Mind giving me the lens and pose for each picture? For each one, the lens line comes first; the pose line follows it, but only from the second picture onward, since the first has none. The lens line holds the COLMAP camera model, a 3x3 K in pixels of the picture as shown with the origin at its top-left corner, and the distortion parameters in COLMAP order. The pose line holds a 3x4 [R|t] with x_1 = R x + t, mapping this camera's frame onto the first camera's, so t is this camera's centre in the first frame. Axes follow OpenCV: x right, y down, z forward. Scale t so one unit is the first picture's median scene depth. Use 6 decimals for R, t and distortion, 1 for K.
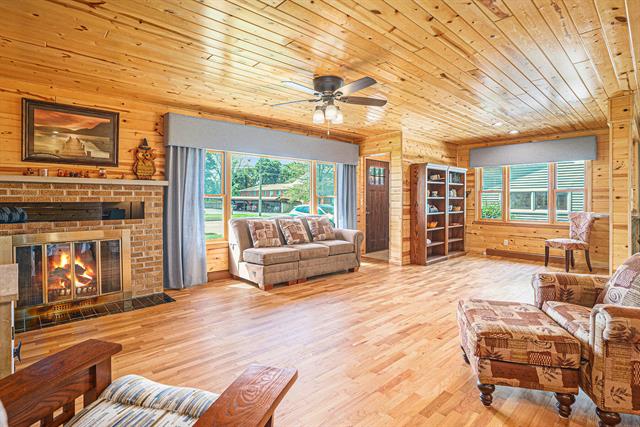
lens RADIAL K [[332.5, 0, 312.2], [0, 332.5, 202.9], [0, 0, 1]] dist [-0.001124, 0.000875]
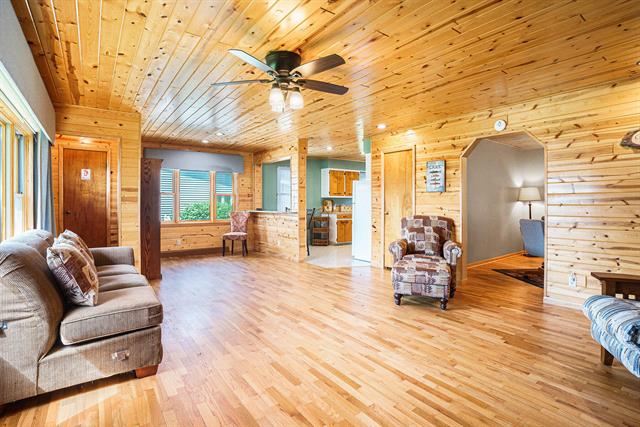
lens RADIAL K [[337.5, 0, 319.3], [0, 337.5, 203.4], [0, 0, 1]] dist [-0.037039, 0.000030]
pose [[0.064029, 0.000637, 0.997948, -0.708452], [0.002984, 0.999995, -0.000830, -0.003877], [-0.997944, 0.003031, 0.064026, 0.779699]]
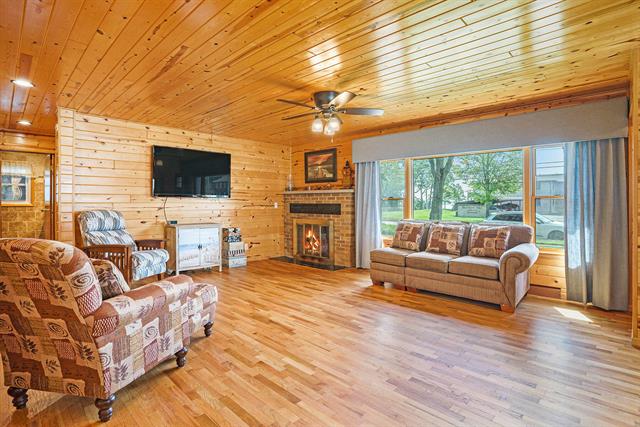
lens RADIAL K [[332.5, 0, 312.2], [0, 332.5, 202.9], [0, 0, 1]] dist [-0.001124, 0.000875]
pose [[0.080253, 0.001611, -0.996773, 1.038301], [-0.009871, 0.999951, 0.000821, -0.006543], [0.996726, 0.009773, 0.080265, 0.781298]]
